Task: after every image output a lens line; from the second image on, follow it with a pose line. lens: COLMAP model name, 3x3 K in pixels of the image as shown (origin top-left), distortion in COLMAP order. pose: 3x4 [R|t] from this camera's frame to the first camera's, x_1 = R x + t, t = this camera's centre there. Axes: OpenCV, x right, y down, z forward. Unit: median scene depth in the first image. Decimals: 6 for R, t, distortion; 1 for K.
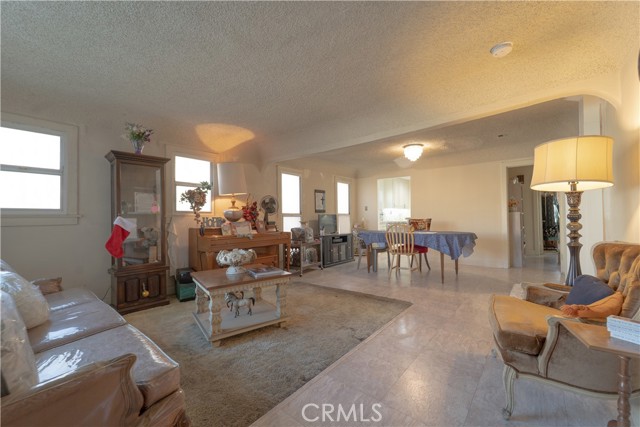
lens RADIAL K [[252.5, 0, 319.9], [0, 252.5, 211.9], [0, 0, 1]] dist [-0.001808, -0.000374]
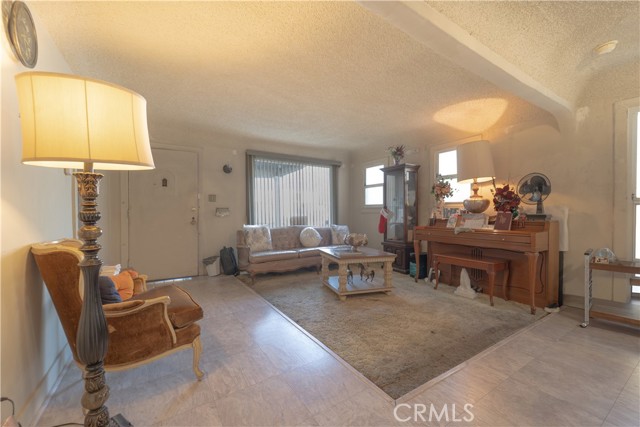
lens RADIAL K [[255.6, 0, 317.3], [0, 255.6, 215.0], [0, 0, 1]] dist [-0.001254, -0.000414]
pose [[-0.288398, 0.027168, -0.957125, 0.936546], [0.033263, 0.999278, 0.018341, 0.017207], [0.956933, -0.026548, -0.289093, 1.110439]]
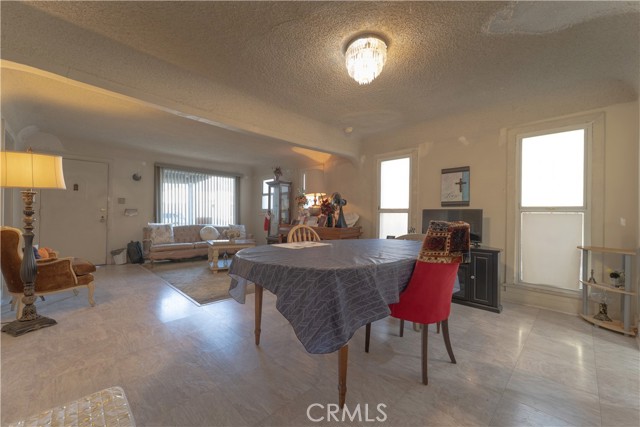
lens RADIAL K [[255.6, 0, 317.3], [0, 255.6, 215.0], [0, 0, 1]] dist [-0.001254, -0.000414]
pose [[-0.080023, 0.011046, -0.996732, 1.422902], [0.013963, 0.999853, 0.009960, 0.028910], [0.996695, -0.013121, -0.080166, 1.673318]]
